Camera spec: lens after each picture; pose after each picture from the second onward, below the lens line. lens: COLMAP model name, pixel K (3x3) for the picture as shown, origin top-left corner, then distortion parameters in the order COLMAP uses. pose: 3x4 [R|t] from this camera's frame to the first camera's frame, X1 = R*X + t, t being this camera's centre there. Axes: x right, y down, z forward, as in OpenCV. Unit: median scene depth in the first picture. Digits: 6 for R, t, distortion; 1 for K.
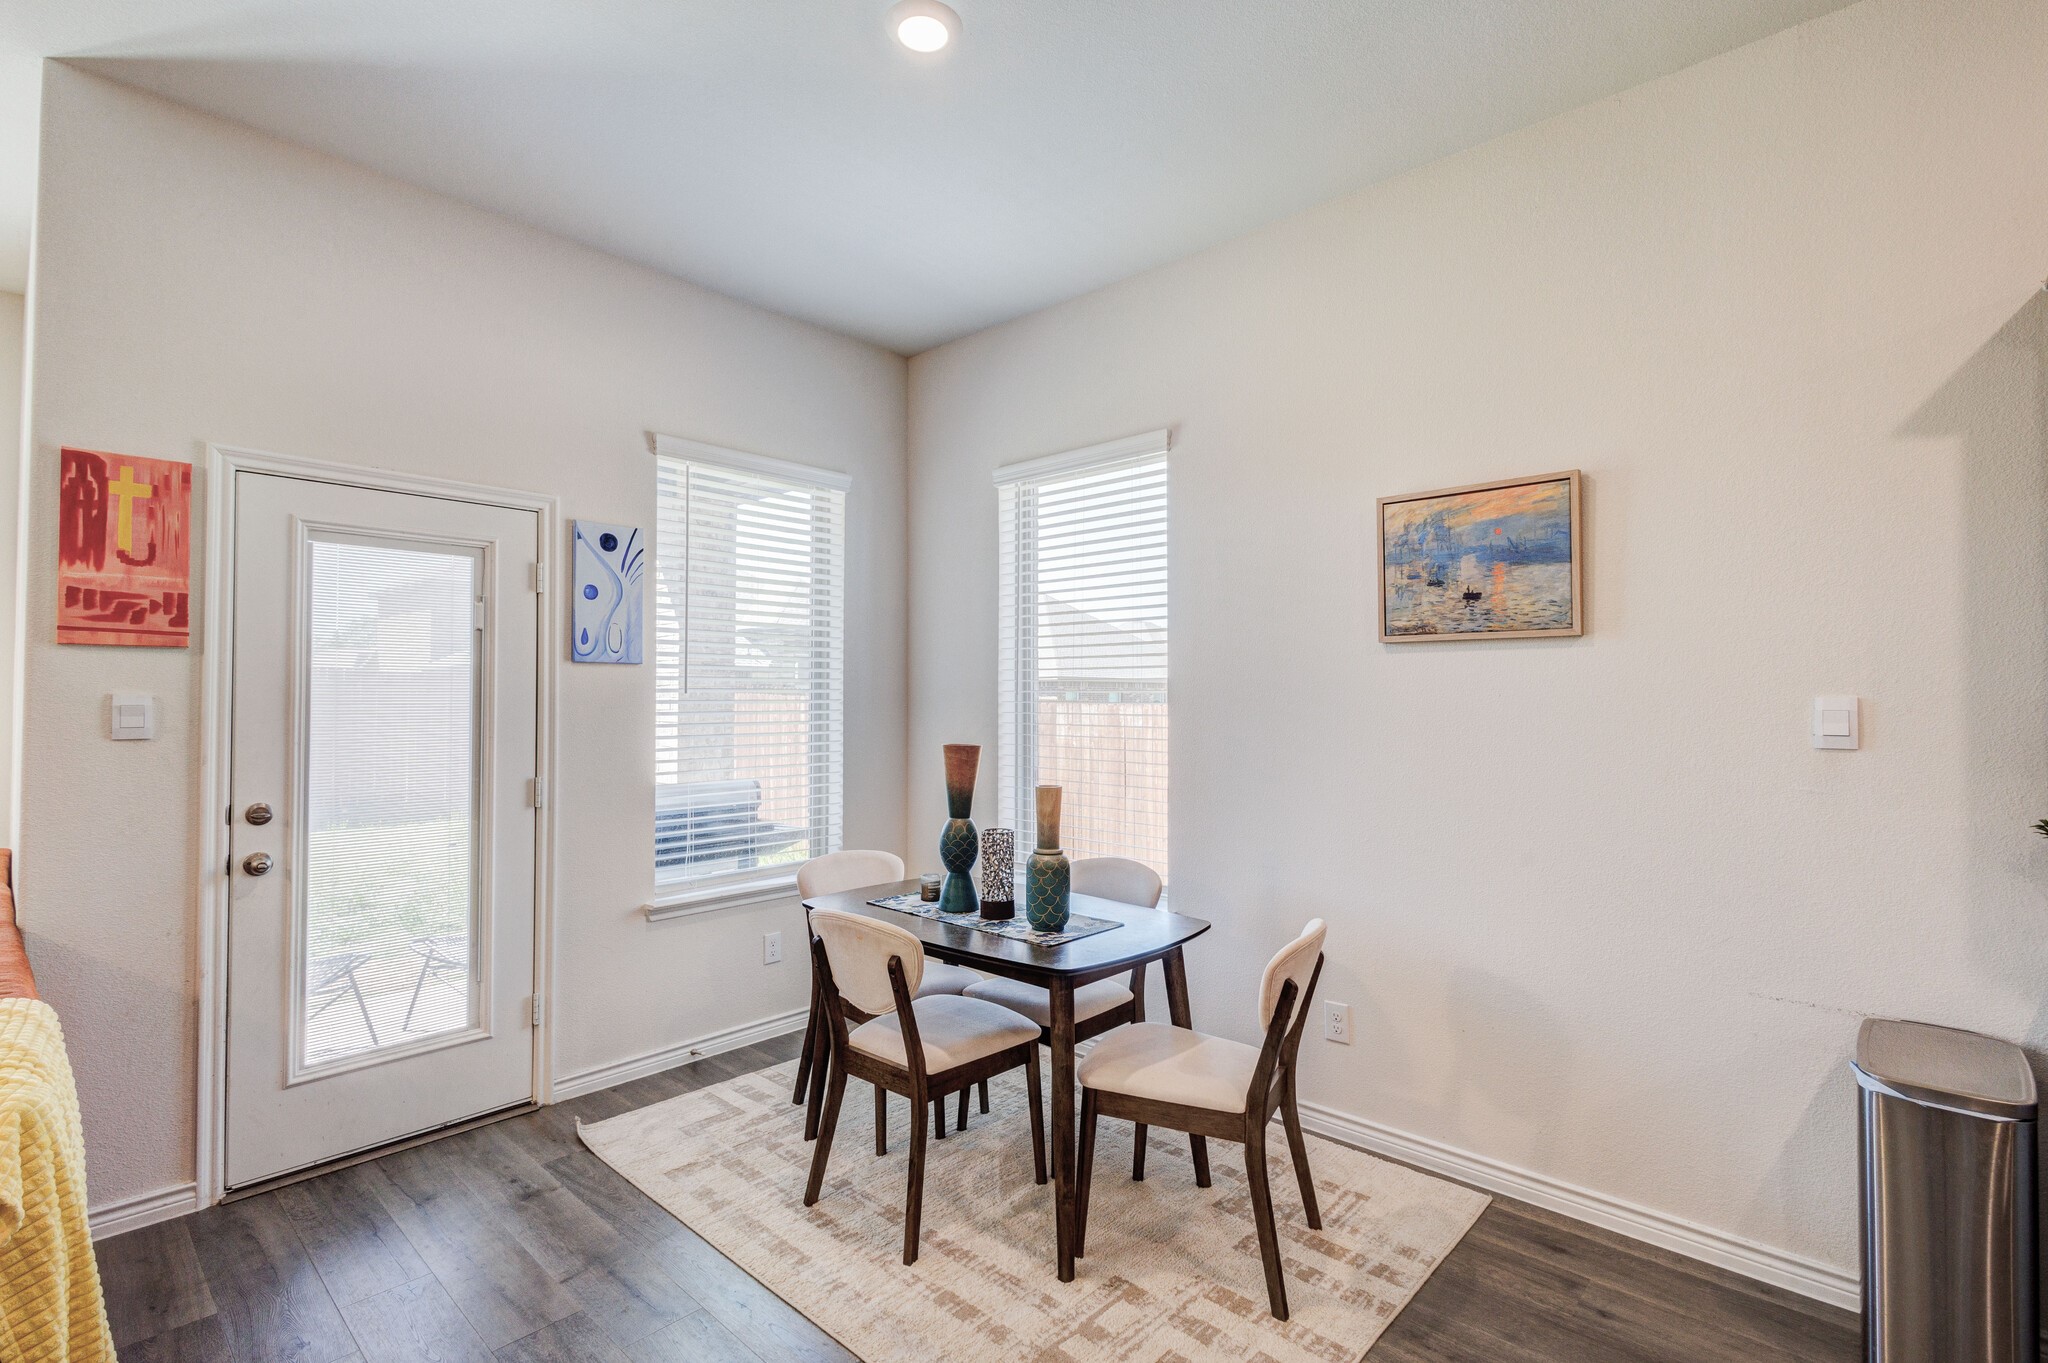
lens RADIAL K [[949.1, 0, 1019.0], [0, 949.1, 676.0], [0, 0, 1]] dist [0.014226, -0.005331]
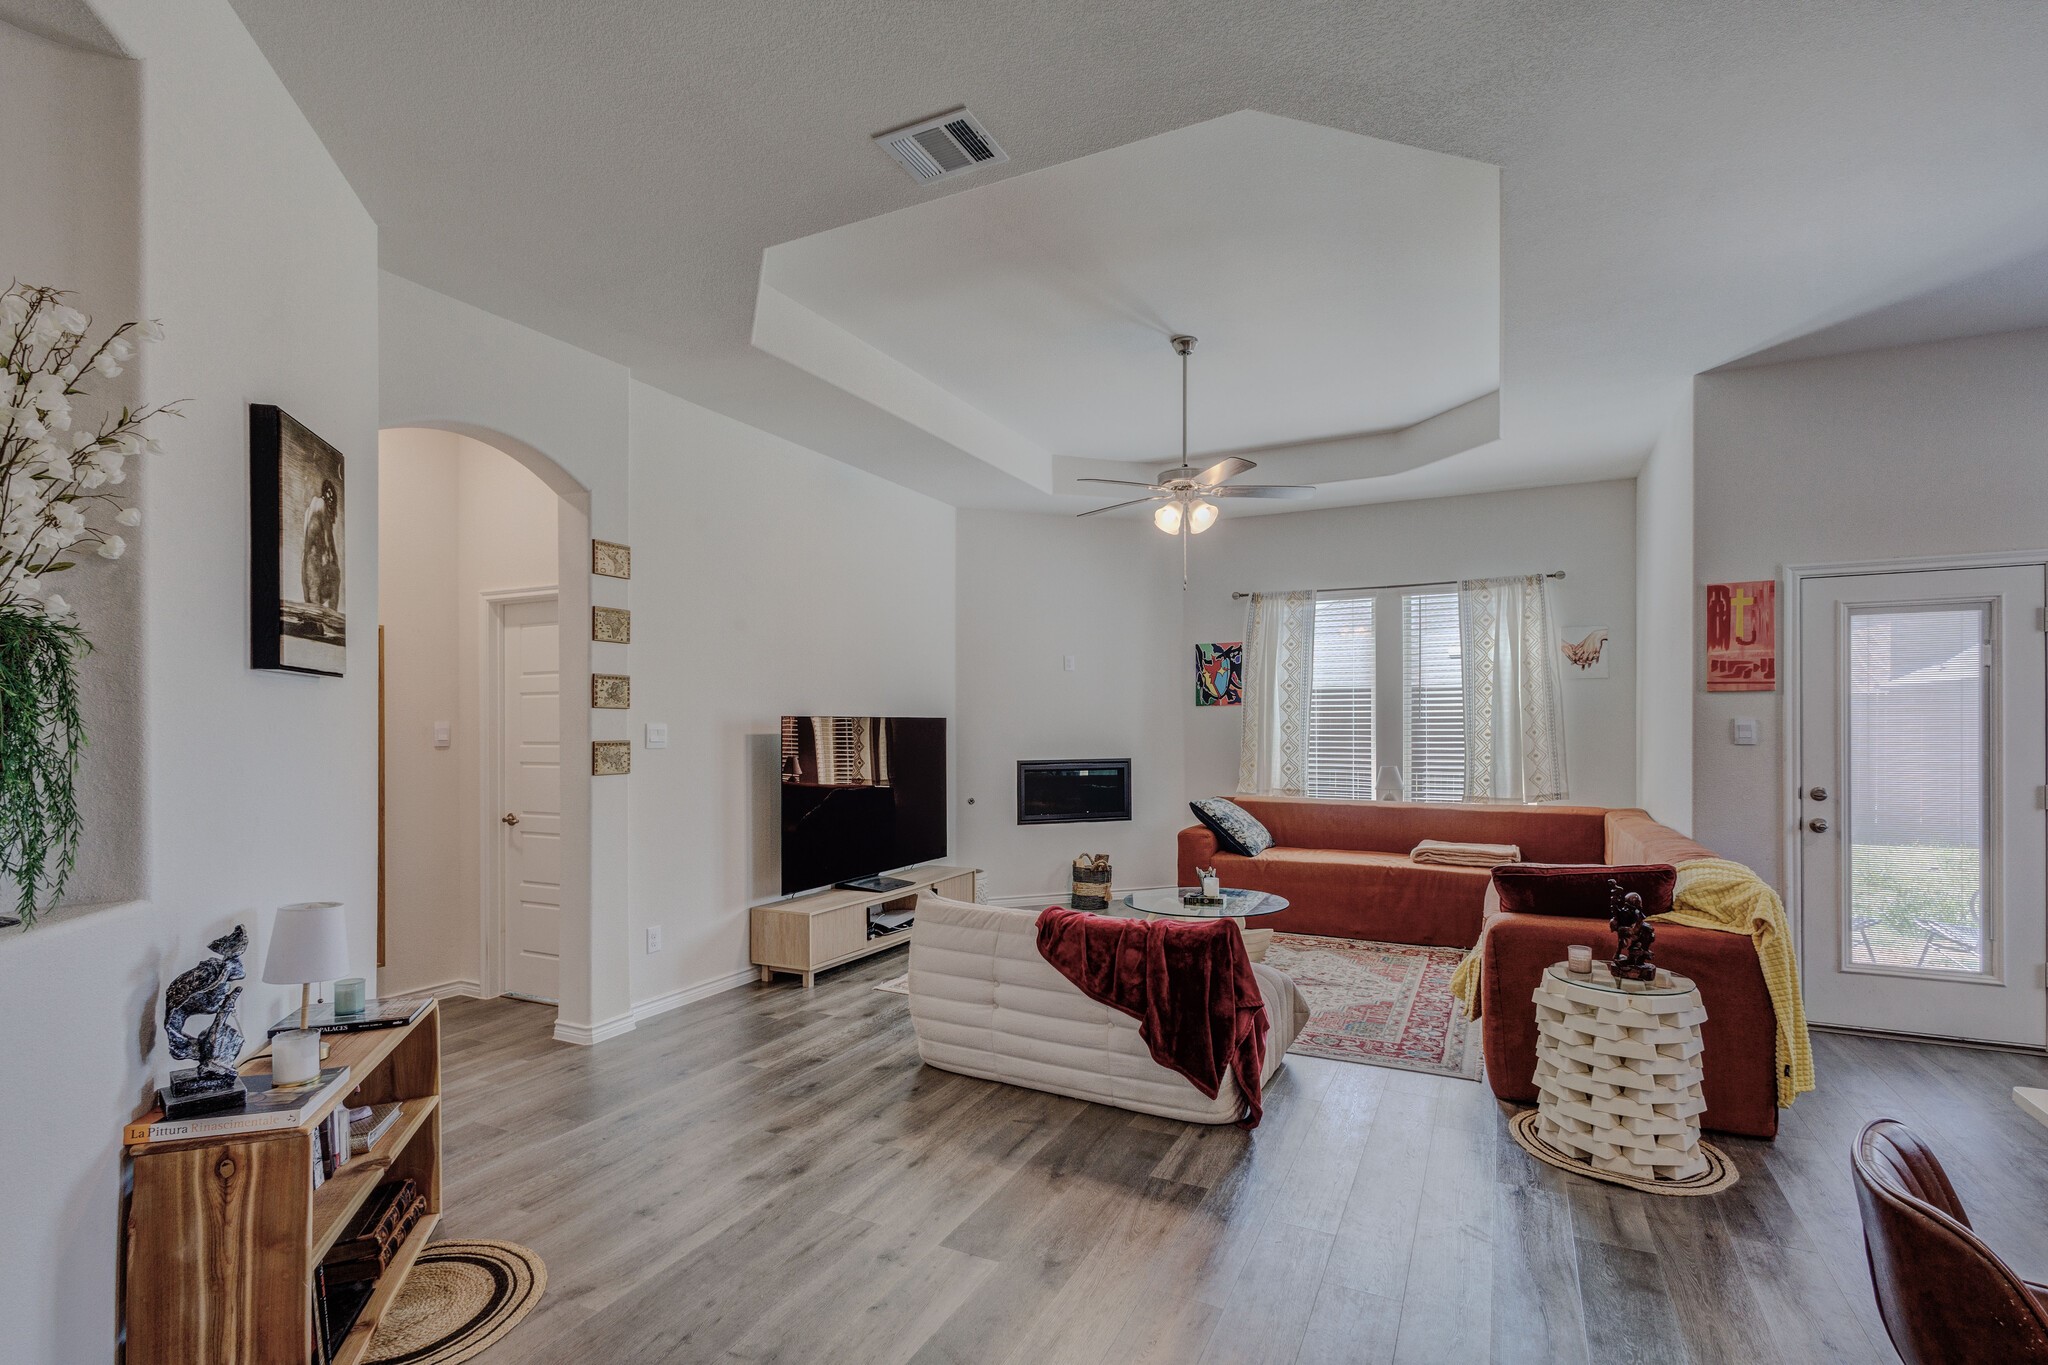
lens RADIAL K [[949.1, 0, 1029.8], [0, 949.1, 728.9], [0, 0, 1]] dist [0.014226, -0.005331]
pose [[0.283284, 0.002138, -0.959034, 0.355292], [0.026155, 0.999608, 0.009955, -0.012842], [0.958679, -0.027903, 0.283117, -0.703113]]
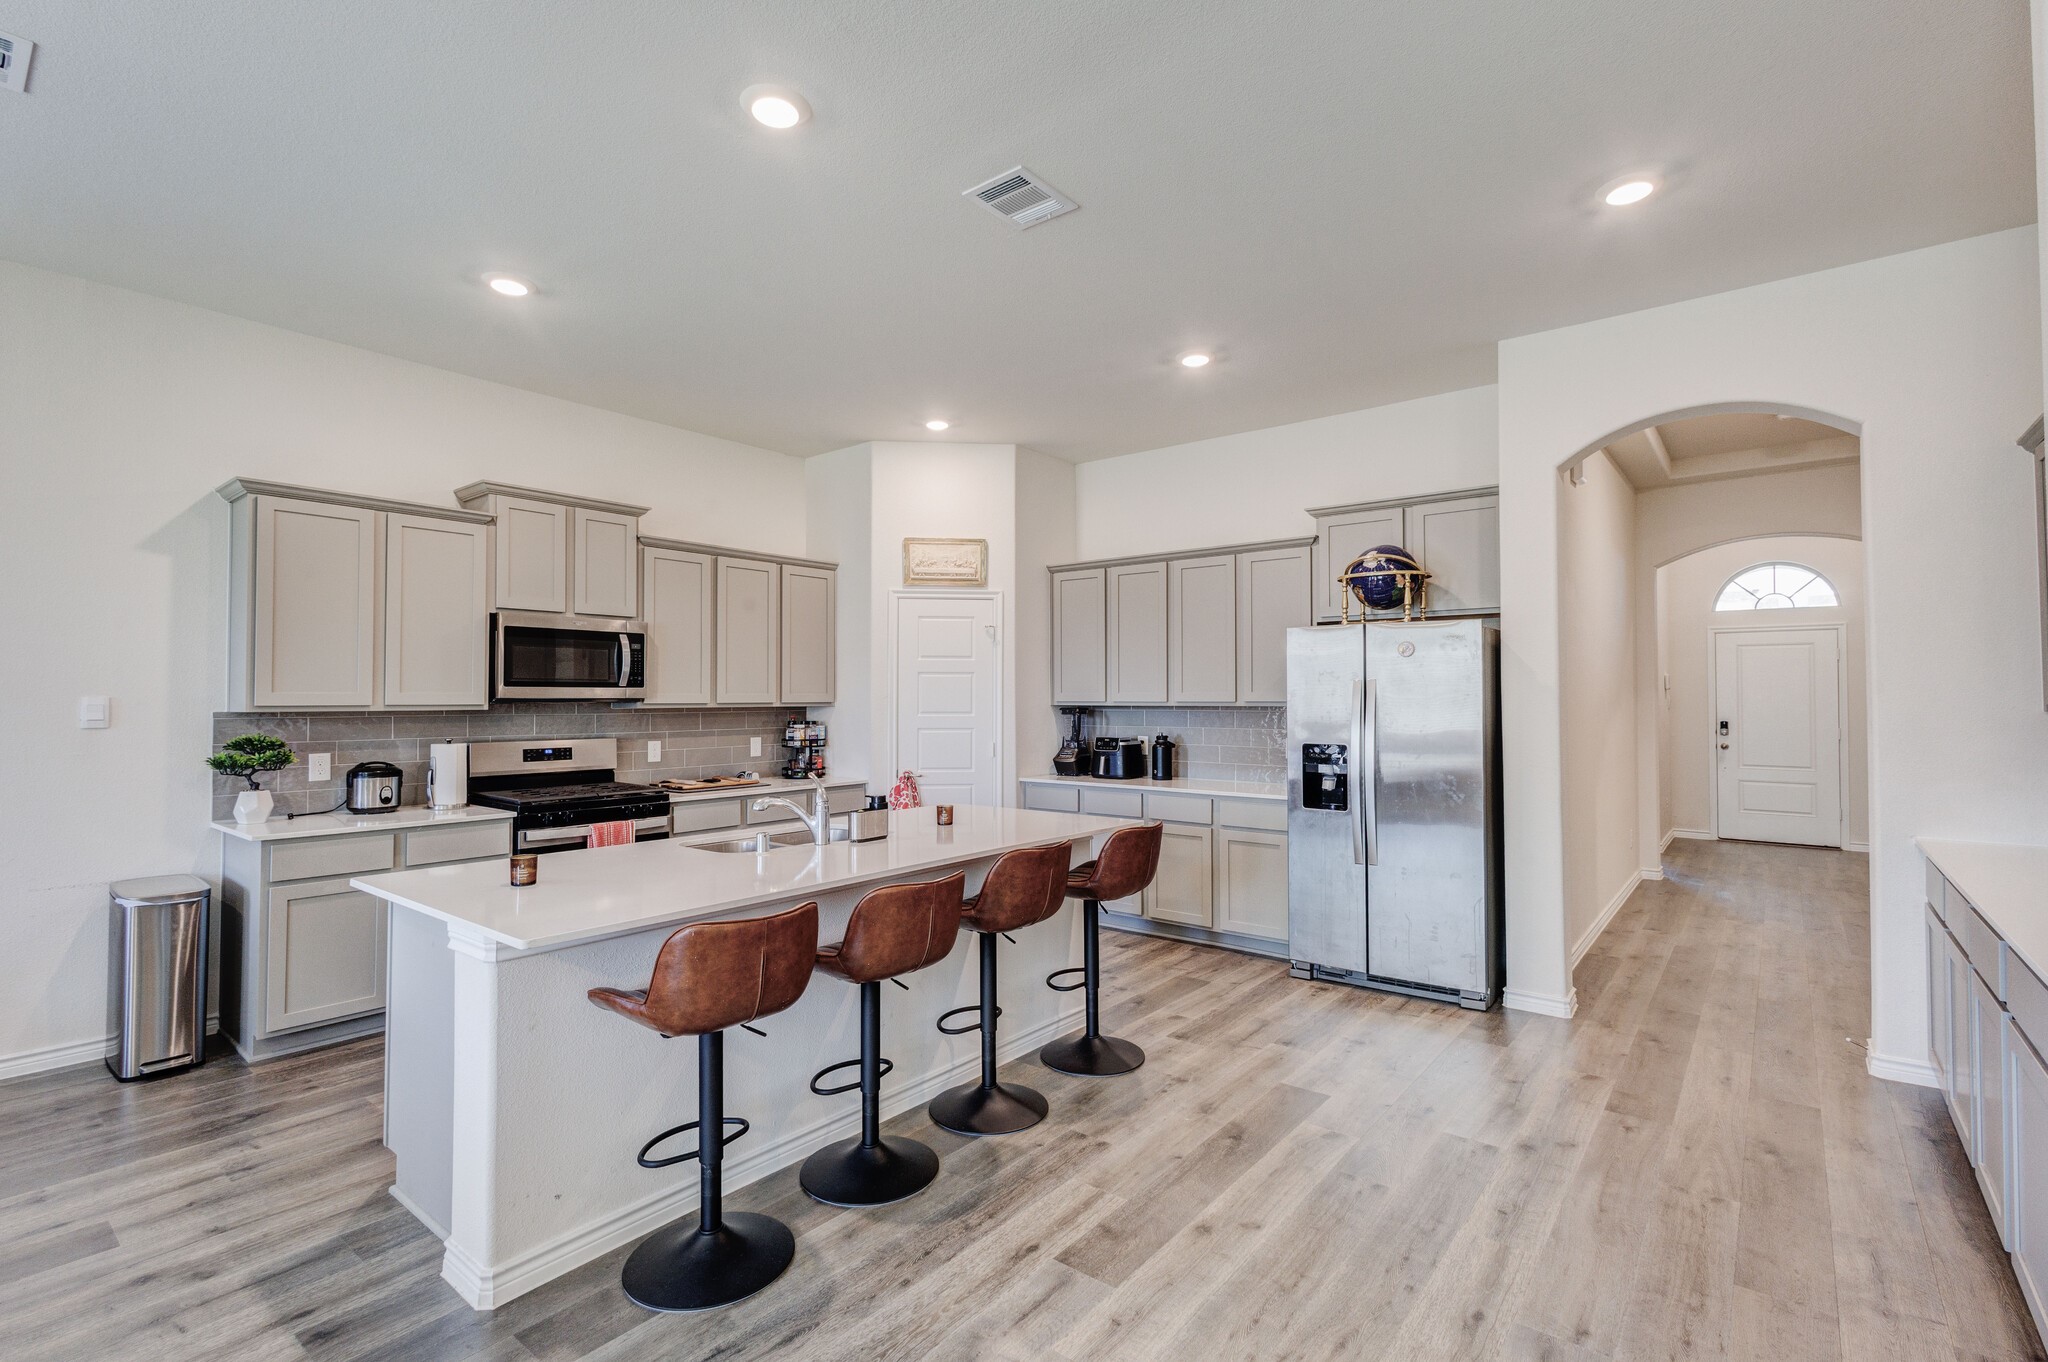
lens RADIAL K [[949.1, 0, 1029.6], [0, 949.1, 680.6], [0, 0, 1]] dist [0.014226, -0.005331]
pose [[-0.069927, 0.016769, 0.997411, -0.765985], [-0.022777, 0.999571, -0.018402, -0.010262], [-0.997292, -0.024004, -0.069515, -0.418778]]
